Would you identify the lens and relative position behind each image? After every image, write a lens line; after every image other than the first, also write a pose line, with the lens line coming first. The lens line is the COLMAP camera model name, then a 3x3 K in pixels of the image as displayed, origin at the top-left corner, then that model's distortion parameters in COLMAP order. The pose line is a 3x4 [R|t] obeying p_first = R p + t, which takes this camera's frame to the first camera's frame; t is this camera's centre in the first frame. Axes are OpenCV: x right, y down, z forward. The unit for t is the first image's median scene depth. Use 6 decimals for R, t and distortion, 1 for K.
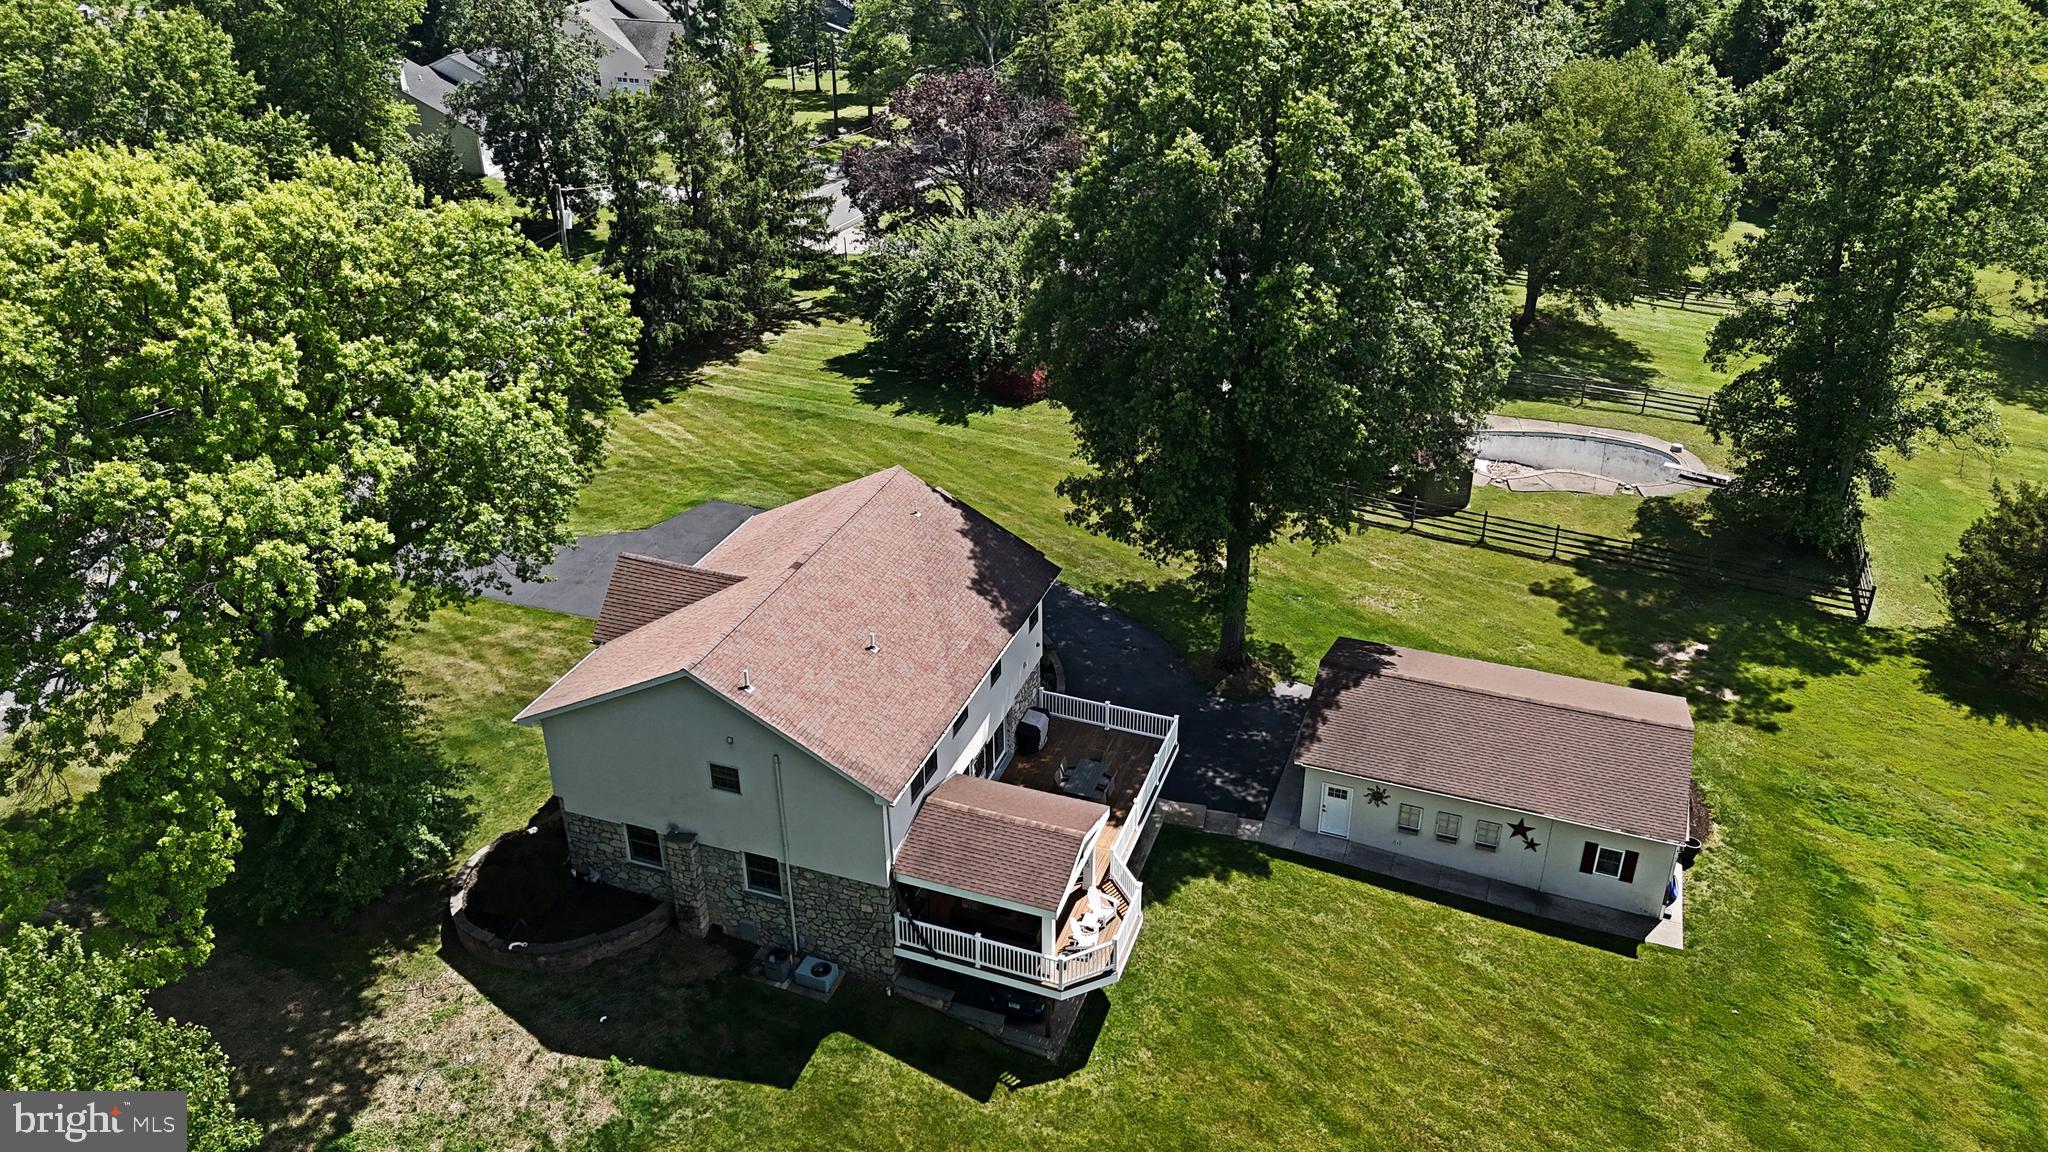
lens RADIAL K [[1513.5, 0, 1024.0], [0, 1513.5, 576.0], [0, 0, 1]] dist [0.073145, -0.058878]
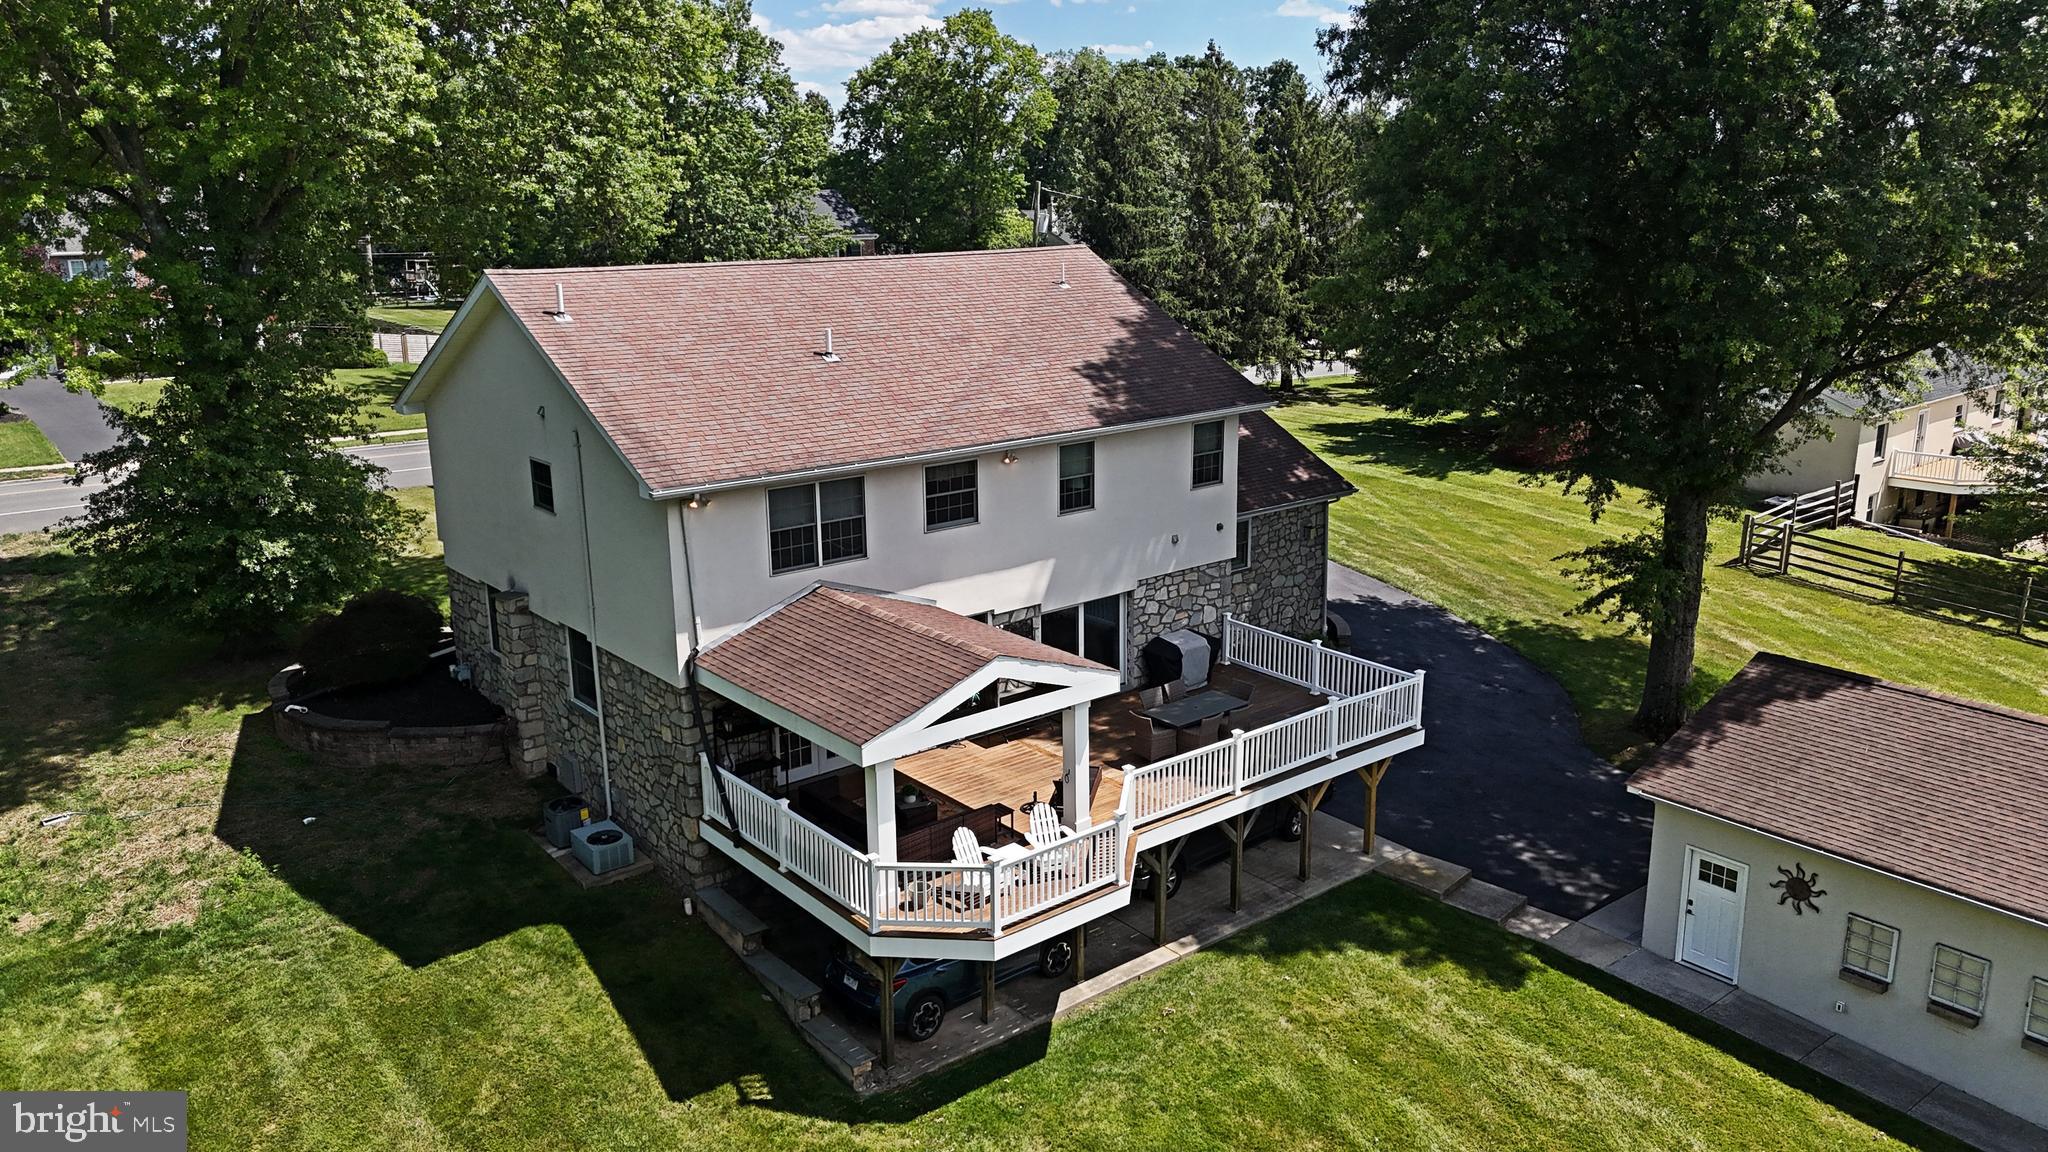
lens RADIAL K [[1517.9, 0, 1022.7], [0, 1517.9, 574.7], [0, 0, 1]] dist [0.039590, 0.003196]
pose [[0.861435, 0.126469, -0.491869, 0.262211], [-0.240561, 0.954569, -0.175868, 0.204864], [0.447281, 0.269823, 0.852722, 0.486016]]
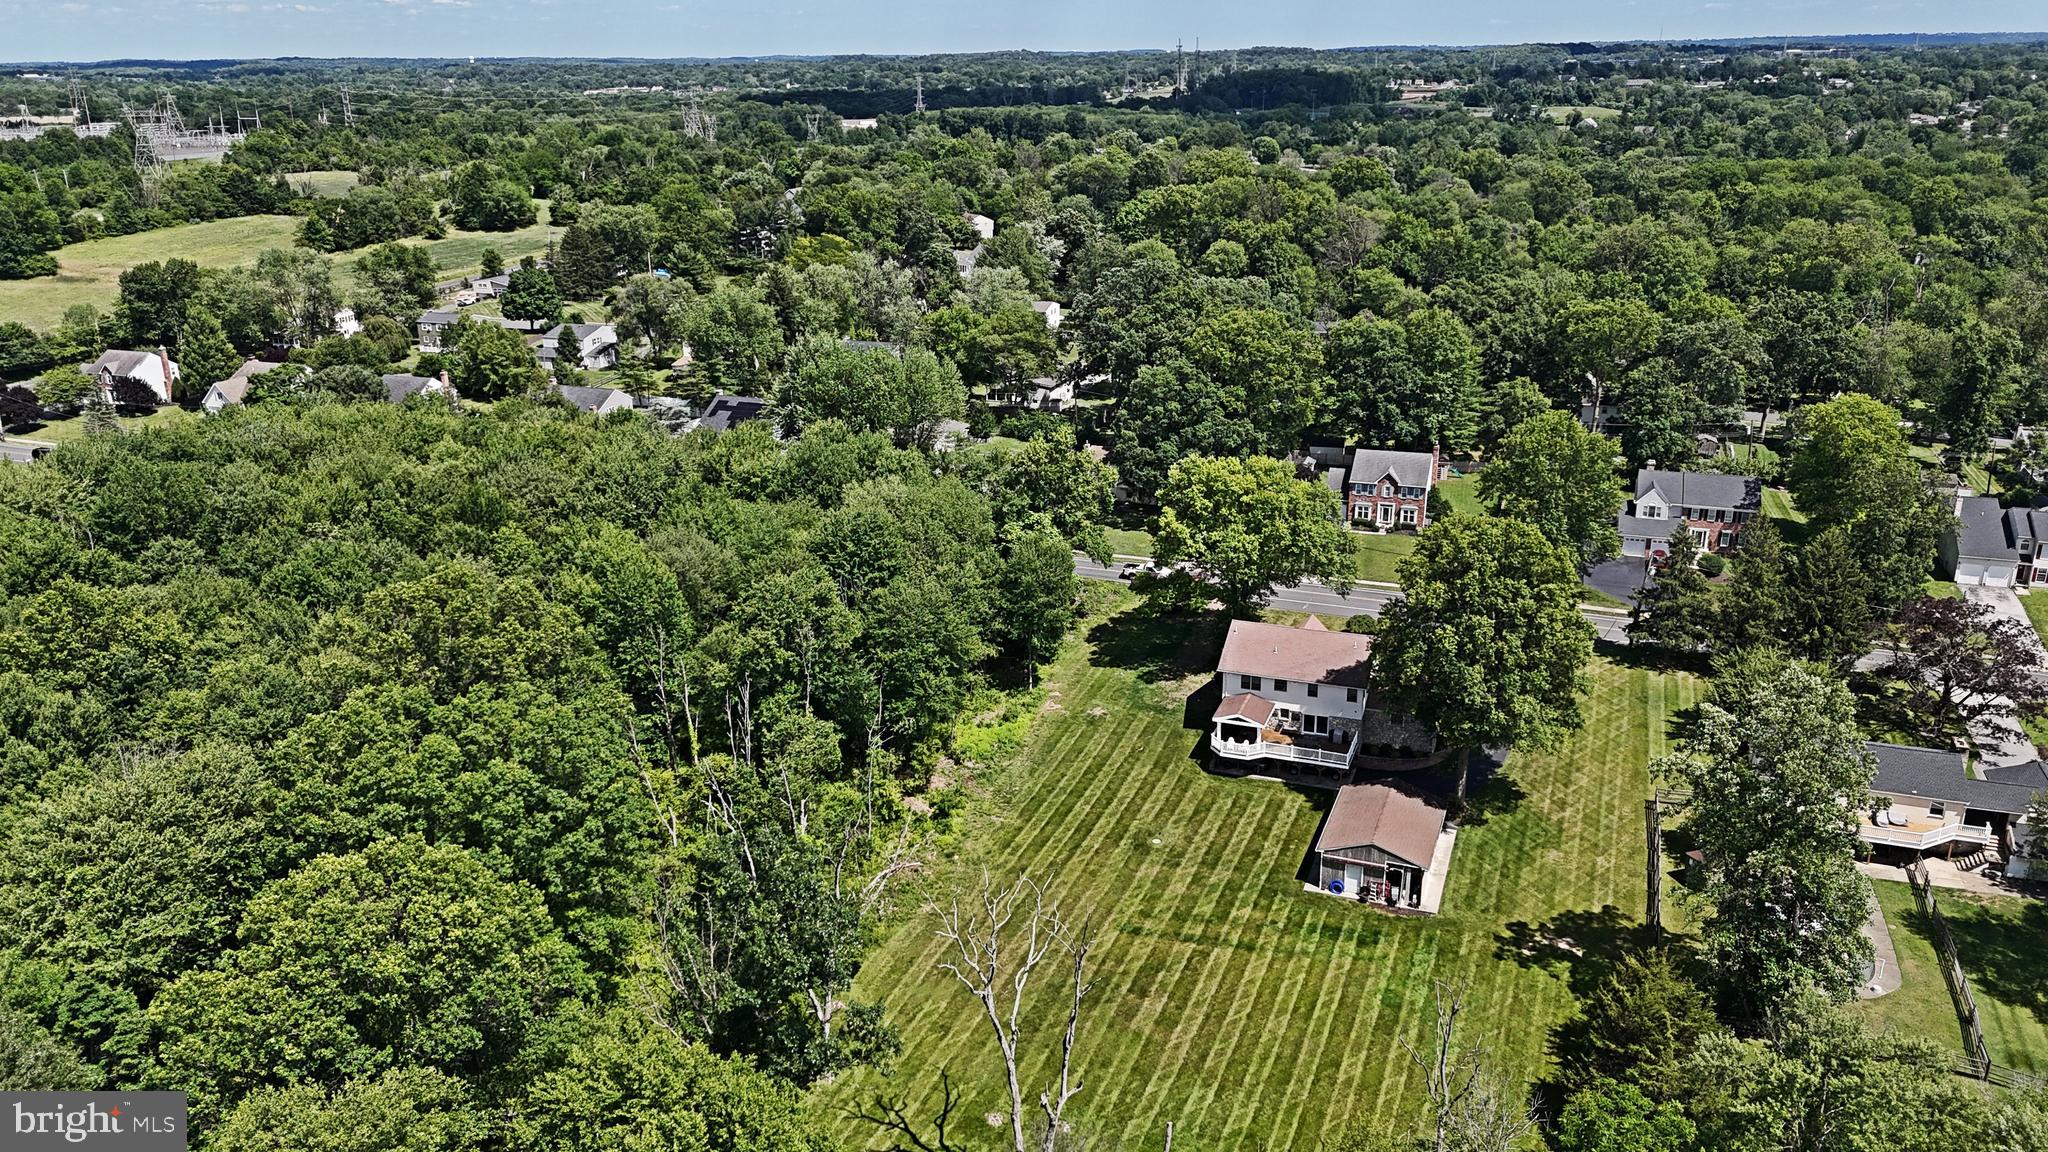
lens RADIAL K [[1513.5, 0, 1024.0], [0, 1513.5, 576.0], [0, 0, 1]] dist [0.073145, -0.058878]
pose [[-0.004768, 0.333087, -0.942884, 2.656315], [-0.474802, 0.829078, 0.295284, -0.720830], [0.880080, 0.449091, 0.154197, -0.040383]]
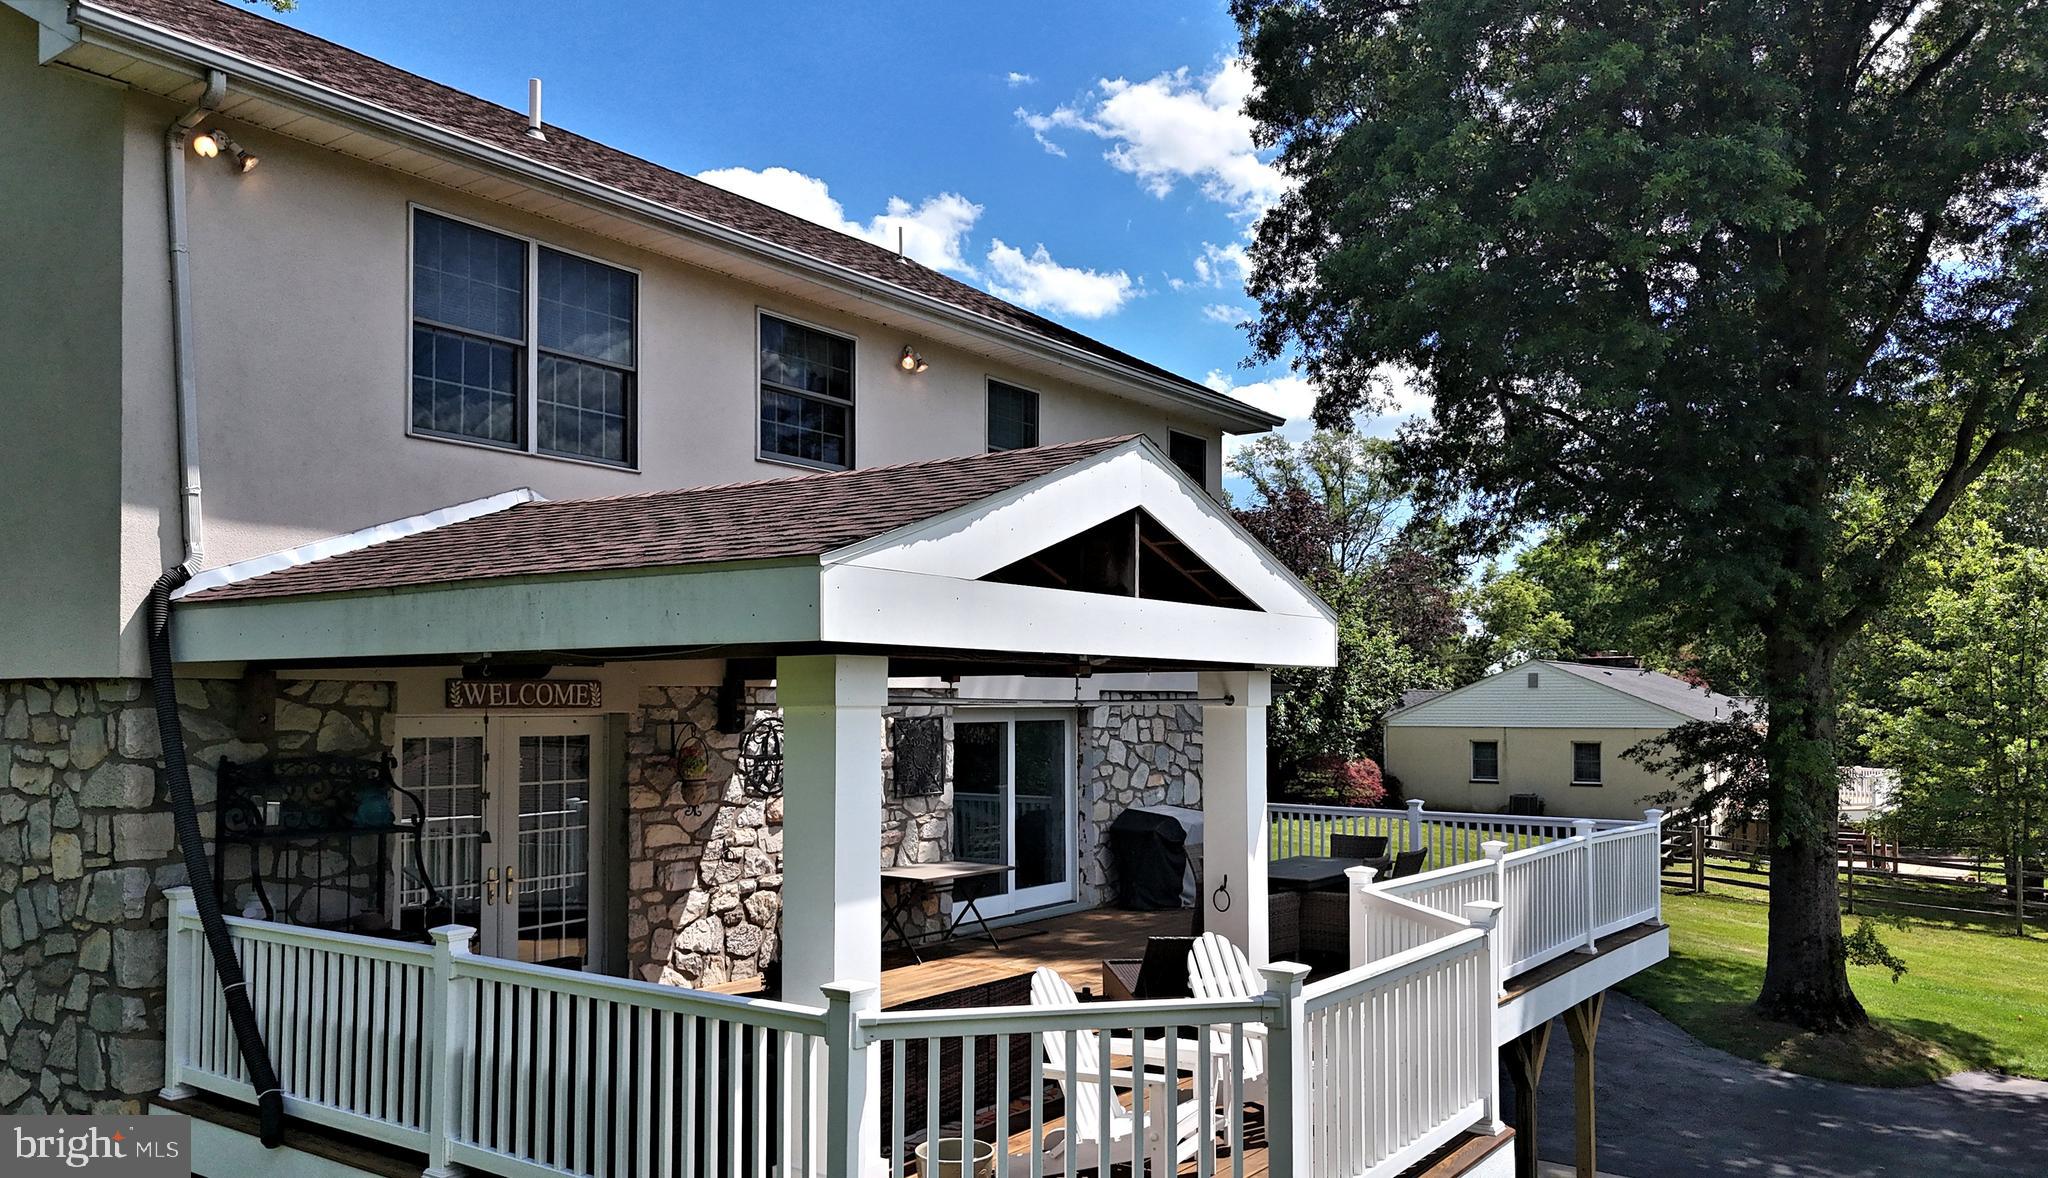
lens RADIAL K [[1573.2, 0, 982.6], [0, 1573.2, 666.6], [0, 0, 1]] dist [0.042982, -0.003118]
pose [[0.962824, -0.009081, -0.269978, 0.062364], [-0.128955, 0.862748, -0.488914, 0.253080], [0.237363, 0.505553, 0.829503, 0.749608]]
